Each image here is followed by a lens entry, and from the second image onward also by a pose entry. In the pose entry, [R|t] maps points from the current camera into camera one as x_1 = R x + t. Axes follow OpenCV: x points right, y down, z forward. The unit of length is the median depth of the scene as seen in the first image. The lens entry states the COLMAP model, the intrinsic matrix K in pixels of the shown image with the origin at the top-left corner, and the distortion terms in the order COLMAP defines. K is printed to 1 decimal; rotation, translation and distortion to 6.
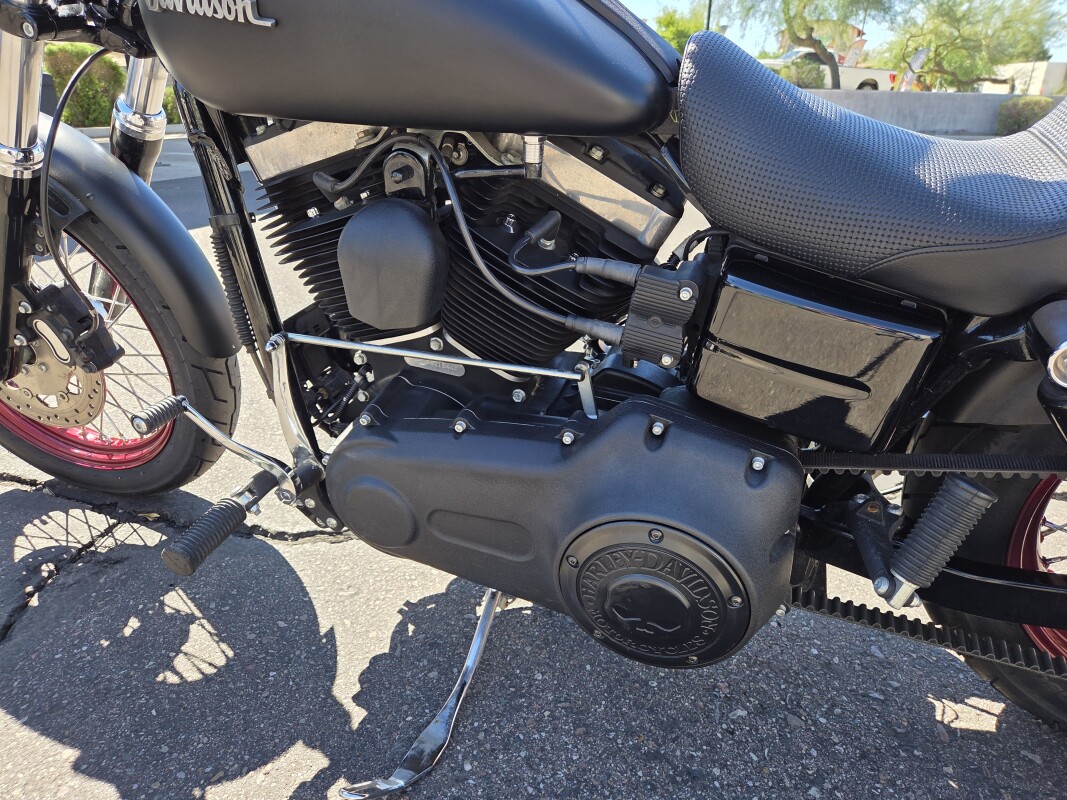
lens RADIAL K [[709.4, 0, 533.1], [0, 709.4, 402.7], [0, 0, 1]] dist [0.018741, -0.023428]
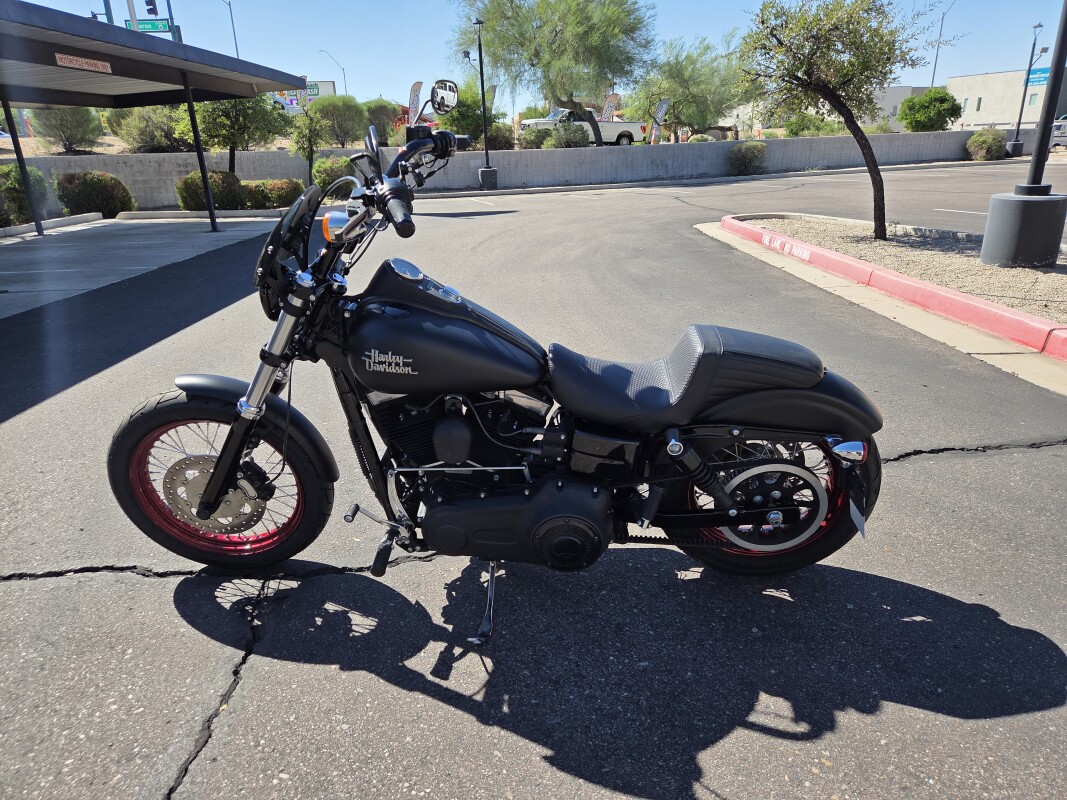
lens RADIAL K [[709.4, 0, 529.7], [0, 709.4, 396.9], [0, 0, 1]] dist [0.018741, -0.023428]
pose [[0.959811, -0.143024, 0.241469, -0.433761], [0.157540, 0.986627, -0.041818, -0.156279], [-0.232258, 0.078179, 0.969507, -1.315729]]
